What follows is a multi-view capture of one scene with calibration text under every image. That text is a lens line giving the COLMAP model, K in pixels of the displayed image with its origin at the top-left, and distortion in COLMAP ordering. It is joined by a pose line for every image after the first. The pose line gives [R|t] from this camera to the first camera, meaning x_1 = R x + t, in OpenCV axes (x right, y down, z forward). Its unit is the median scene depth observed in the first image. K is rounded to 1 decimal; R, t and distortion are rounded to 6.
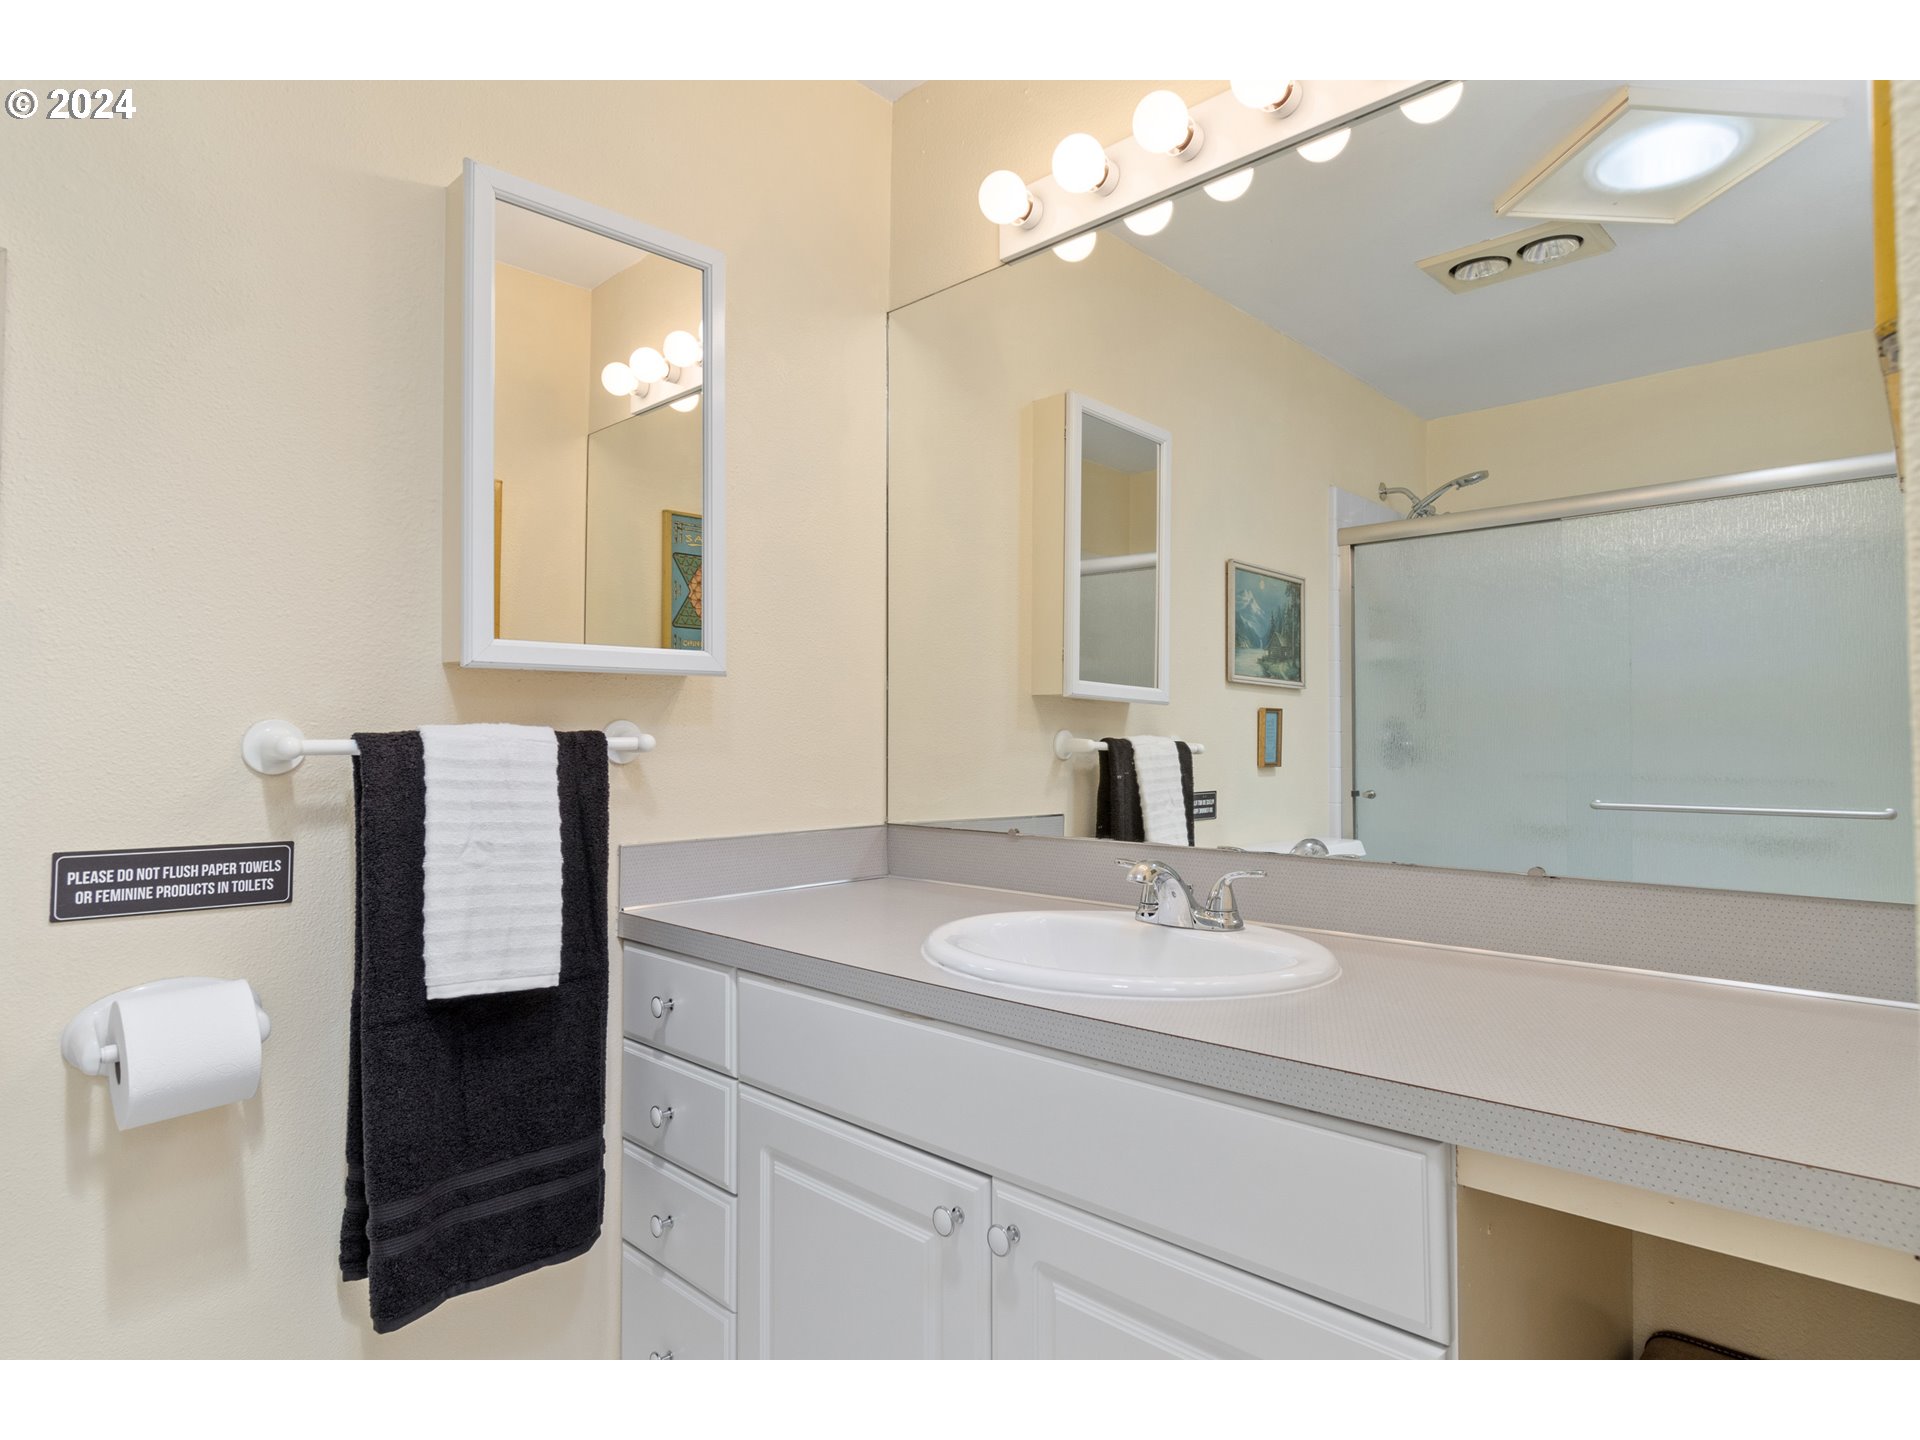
lens RADIAL K [[1049.7, 0, 961.7], [0, 1049.7, 707.8], [0, 0, 1]] dist [-0.001891, -0.001552]
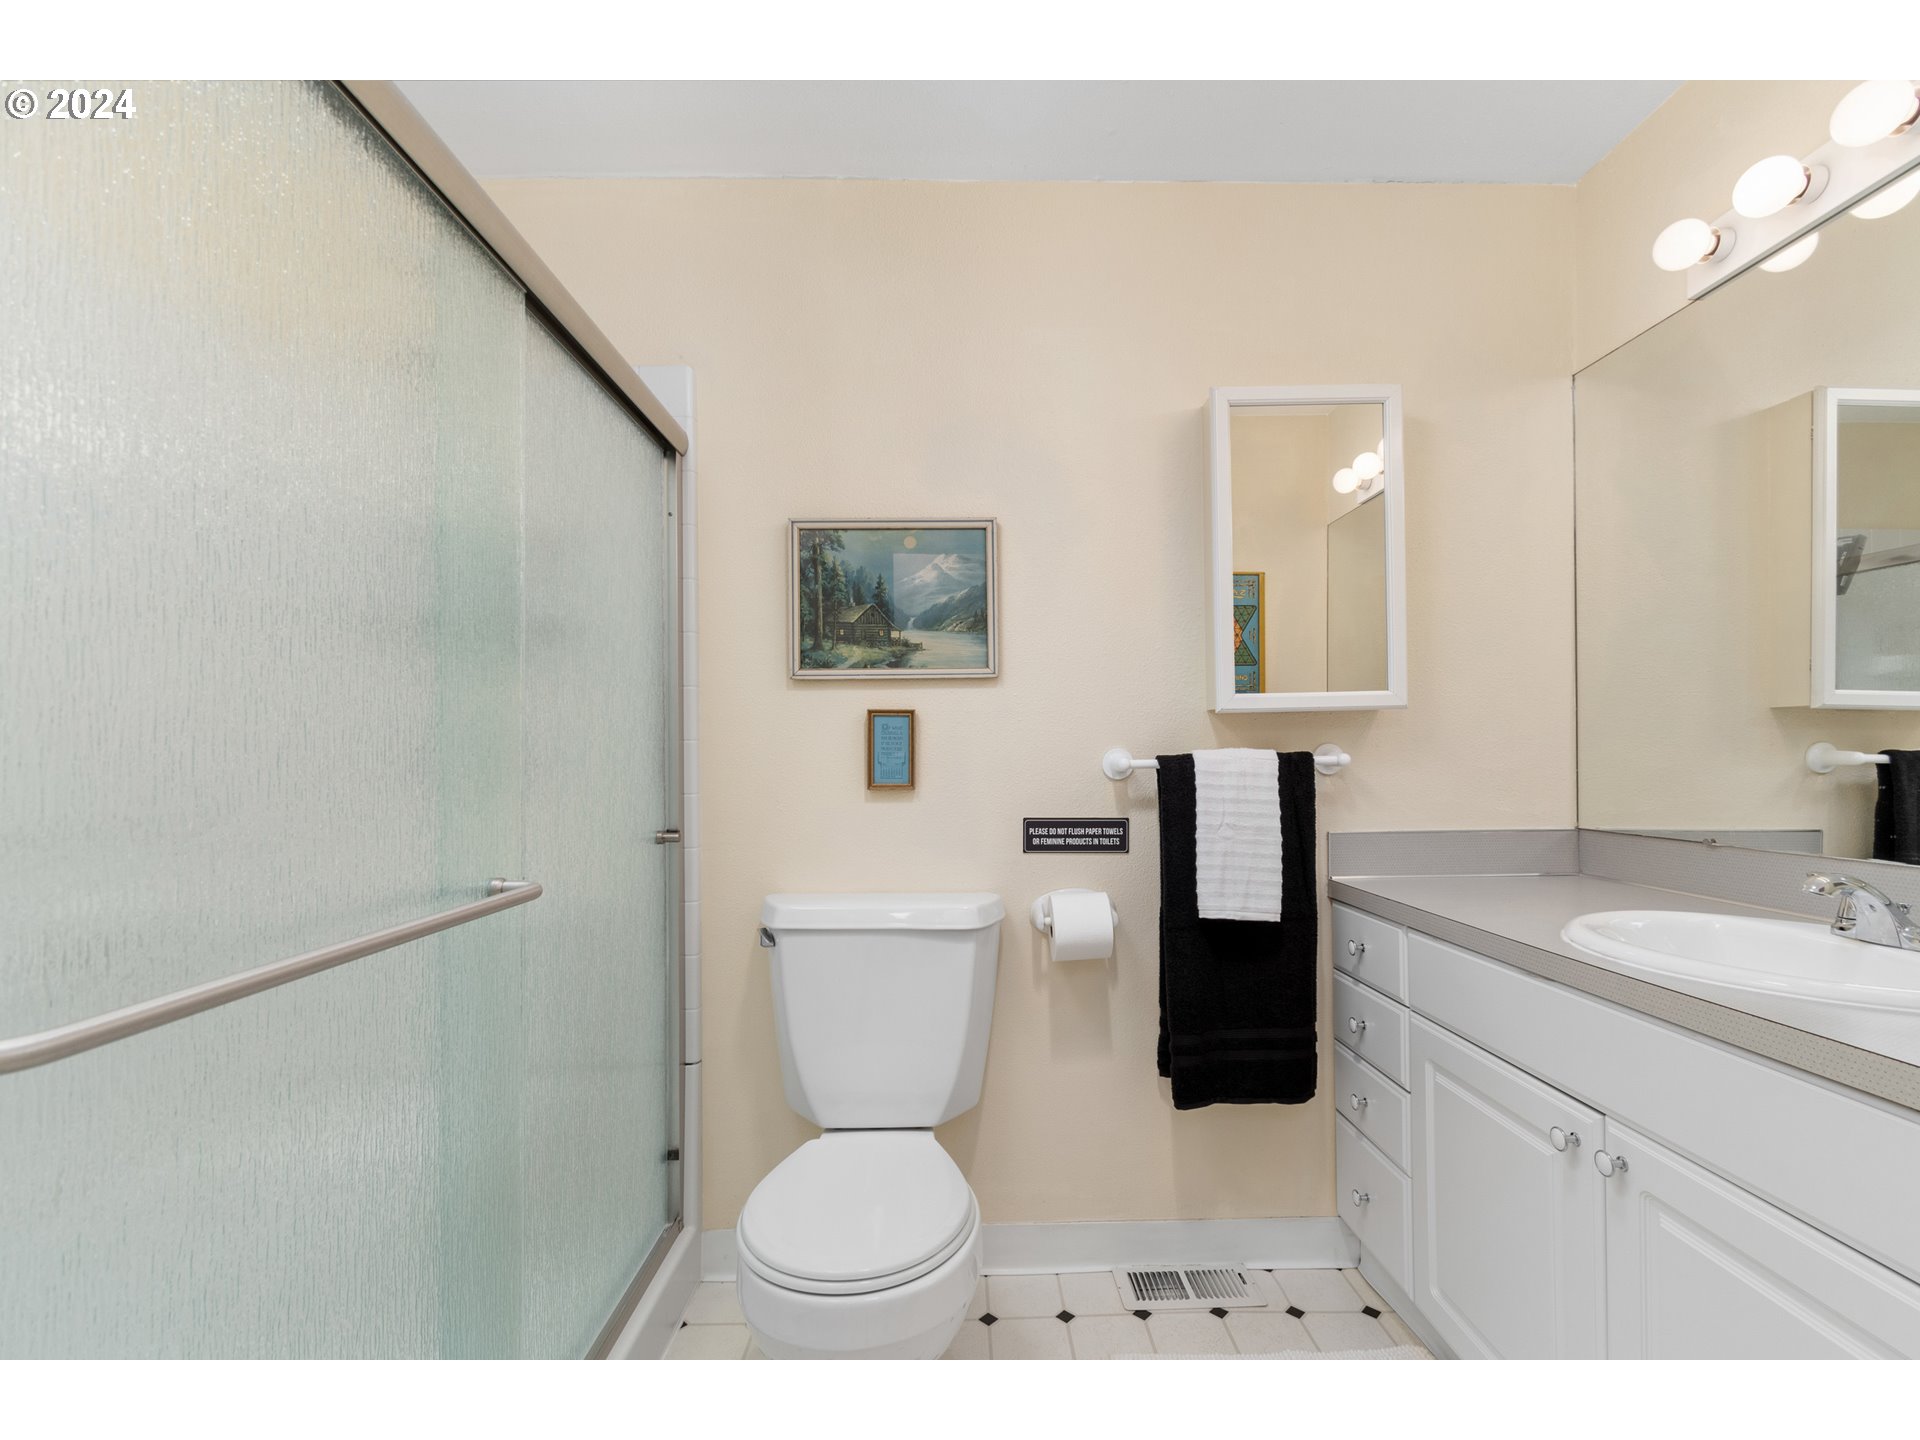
lens RADIAL K [[1577.3, 0, 960.0], [0, 1577.3, 720.0], [0, 0, 1]] dist [-0.001363, 0.000710]
pose [[0.687772, -0.018291, -0.725696, 0.952996], [0.032540, 0.999454, 0.005648, -0.052408], [0.725197, -0.027498, 0.687992, -0.887527]]
